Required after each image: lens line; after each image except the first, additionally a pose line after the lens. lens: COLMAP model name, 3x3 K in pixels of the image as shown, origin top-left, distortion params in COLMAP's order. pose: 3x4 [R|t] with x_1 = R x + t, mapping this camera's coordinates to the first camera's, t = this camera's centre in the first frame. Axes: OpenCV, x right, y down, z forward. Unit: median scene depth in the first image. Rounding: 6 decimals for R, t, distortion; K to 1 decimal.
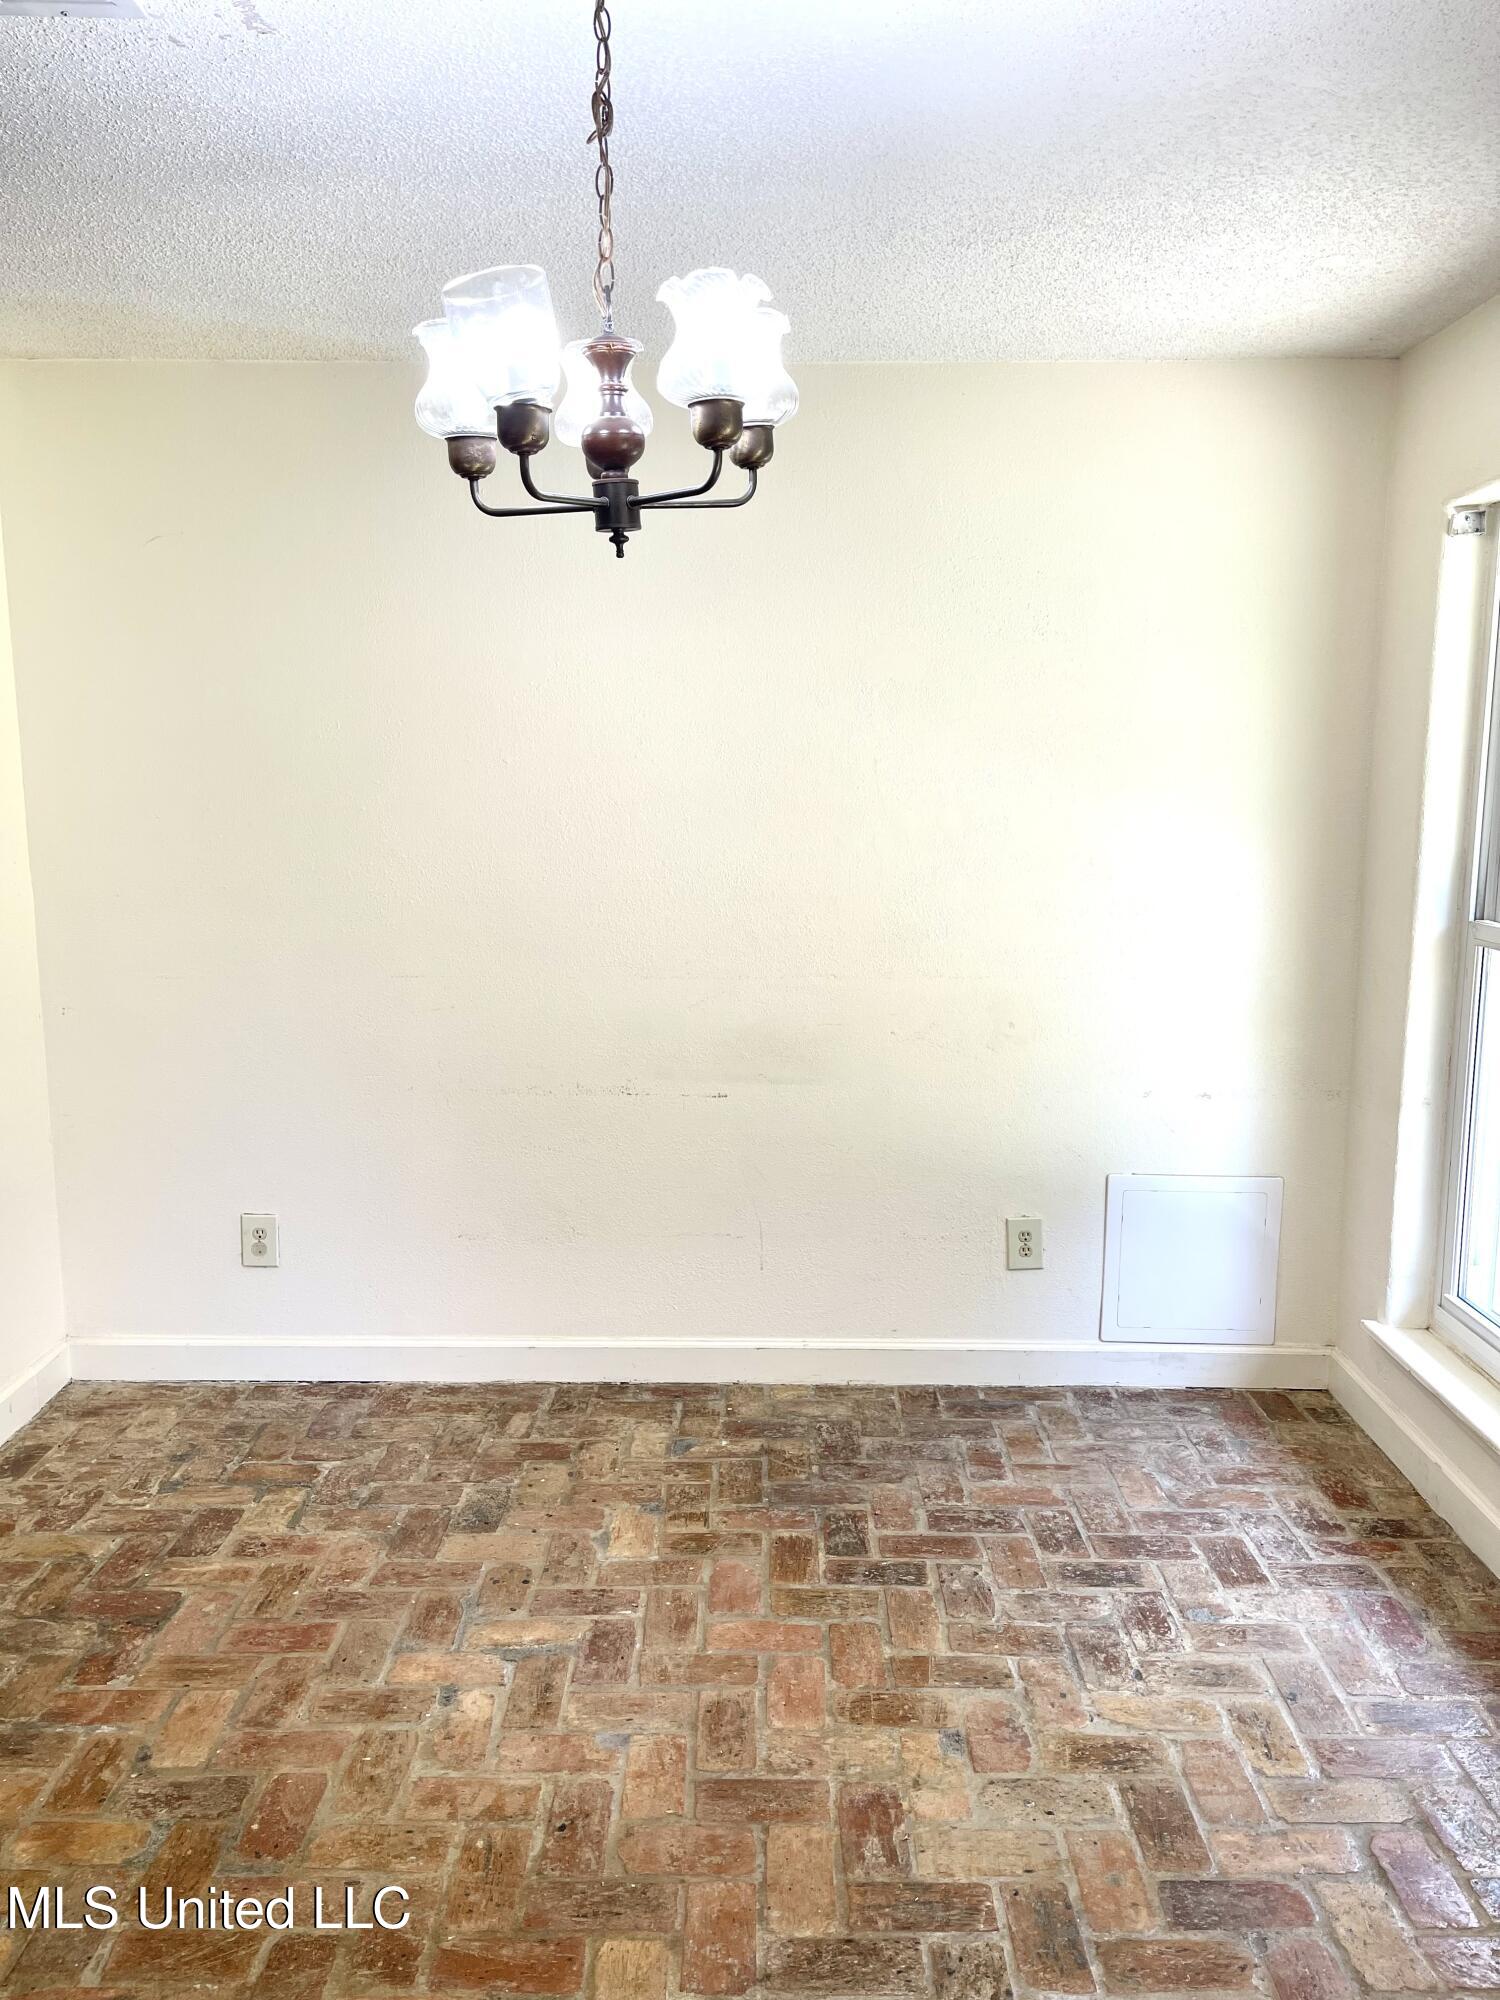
lens RADIAL K [[1508.7, 0, 757.5], [0, 1508.7, 1011.2], [0, 0, 1]] dist [0.079668, -0.106967]
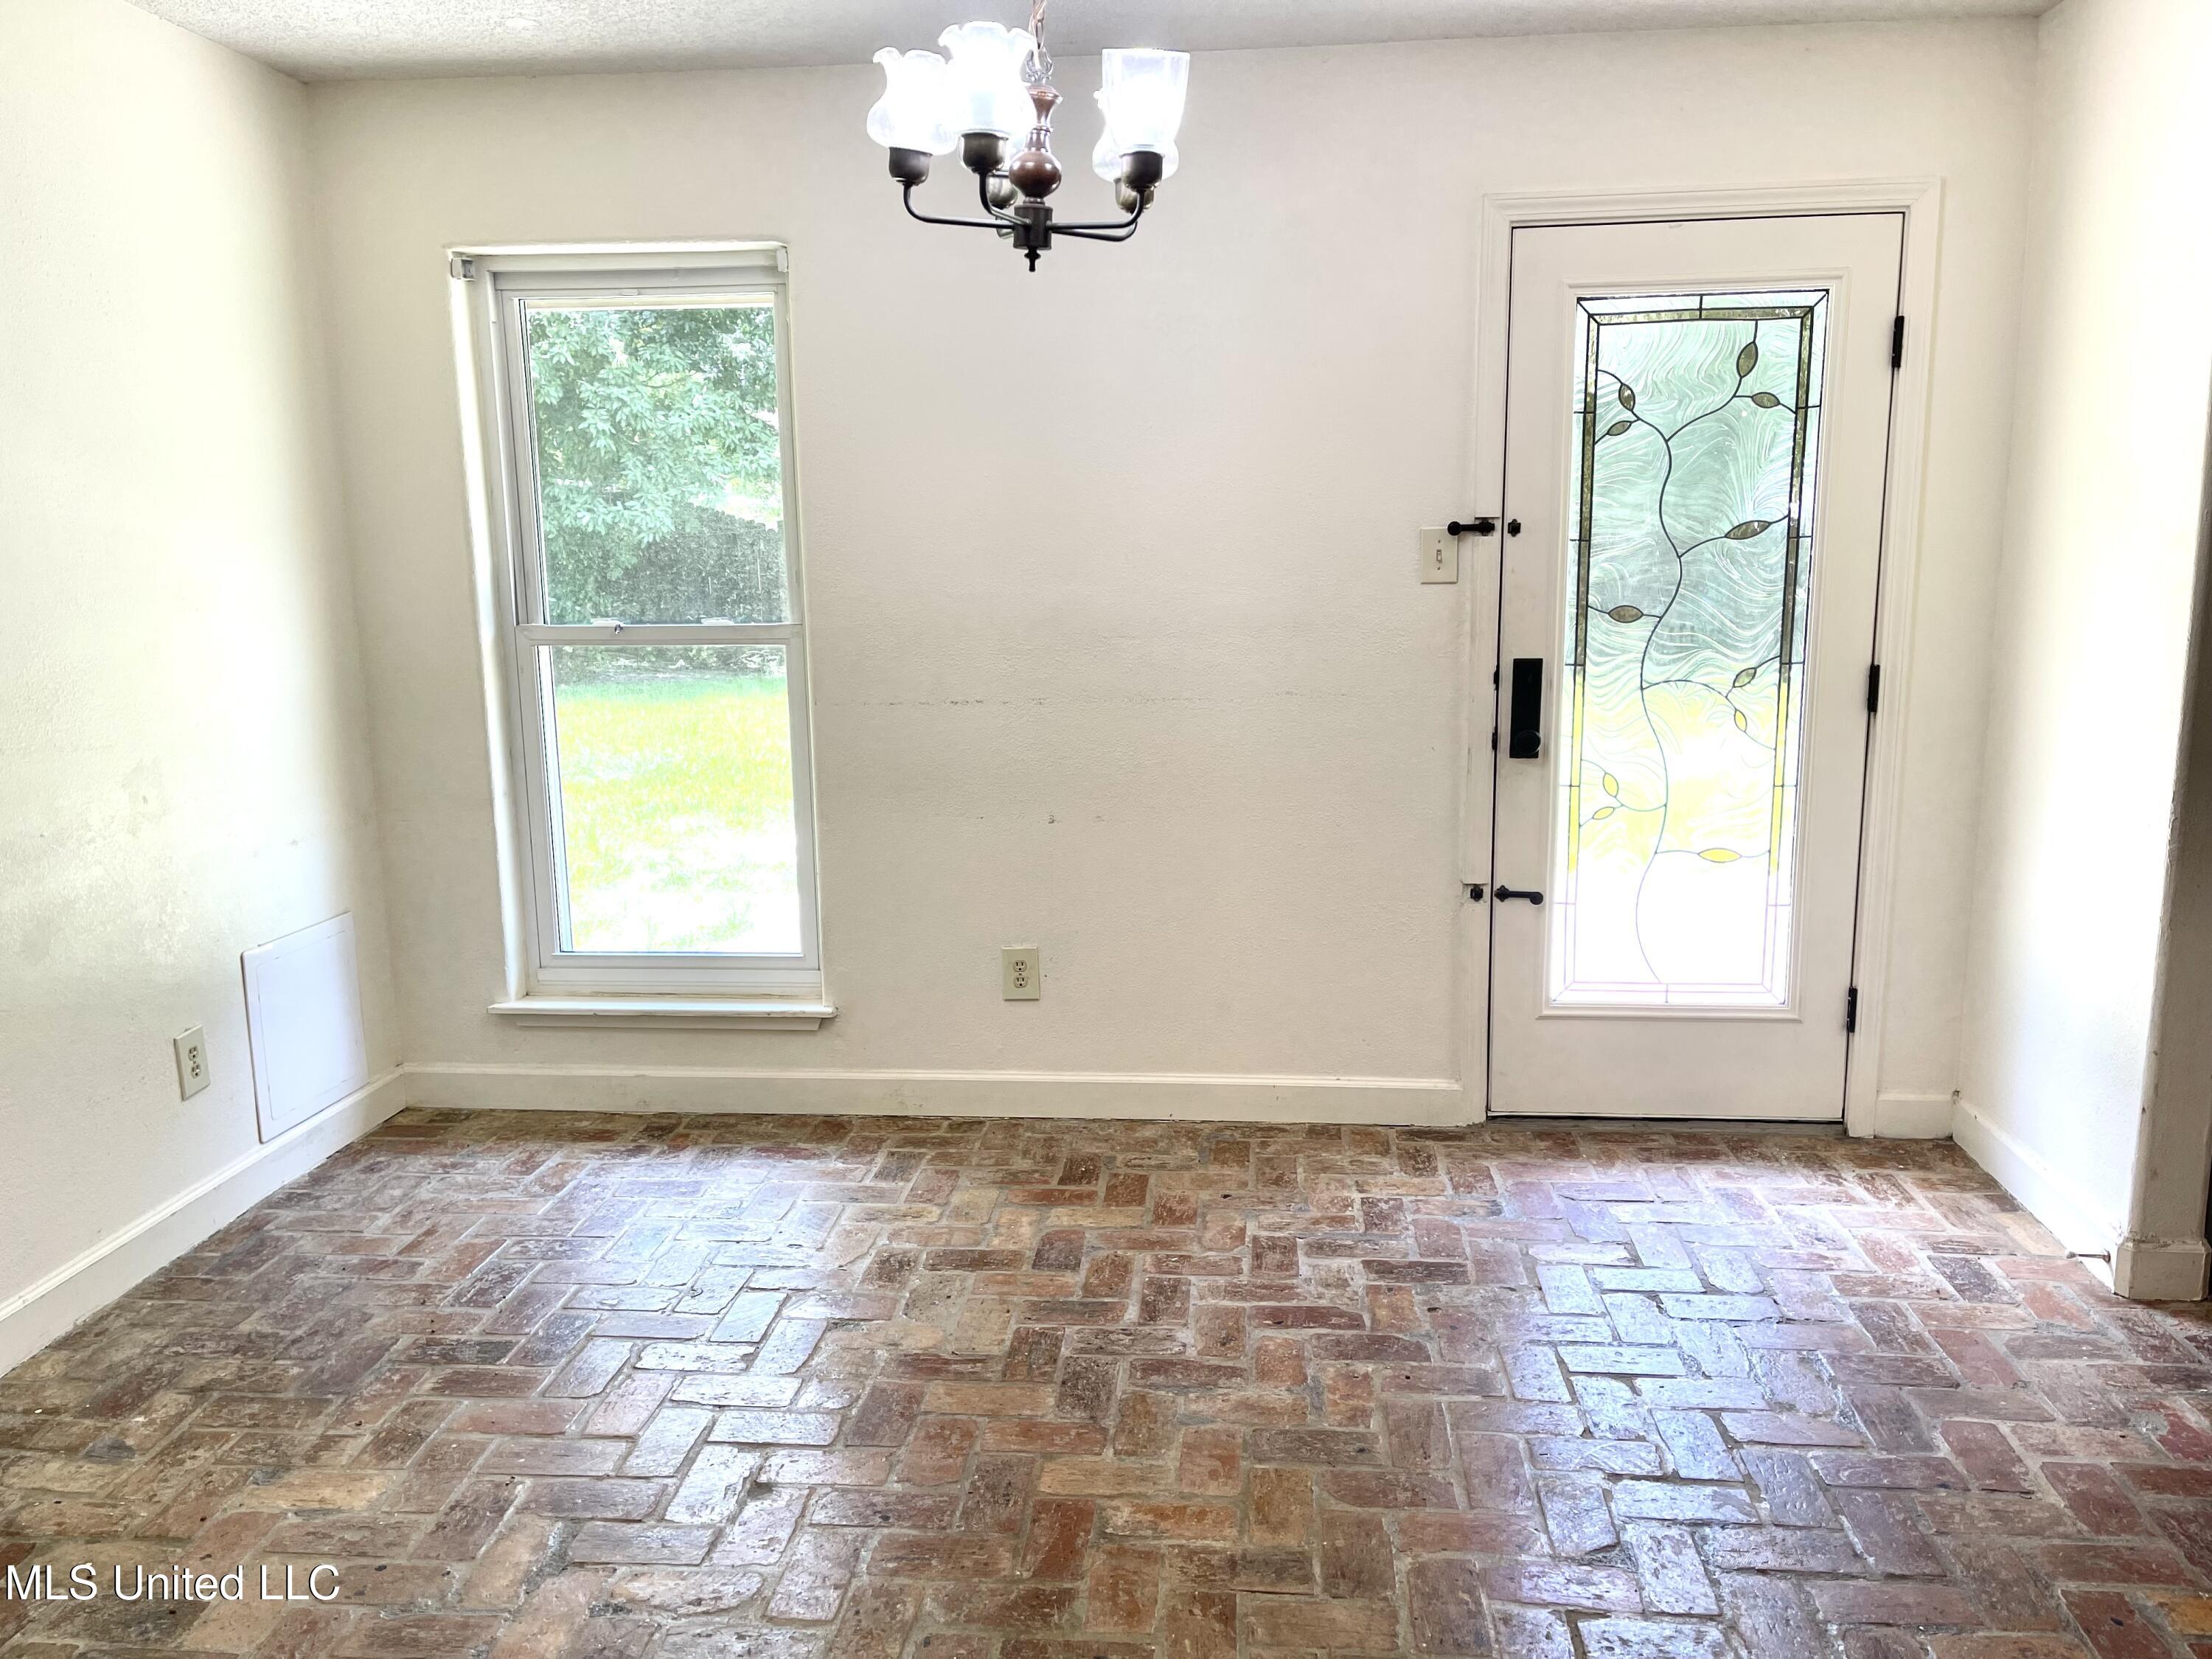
lens RADIAL K [[1668.6, 0, 1103.4], [0, 1668.6, 837.9], [0, 0, 1]] dist [0.079668, -0.106967]
pose [[0.081314, -0.177452, 0.980764, -0.740913], [0.162407, 0.973231, 0.162624, -0.037891], [-0.983368, 0.146059, 0.107957, 0.445451]]
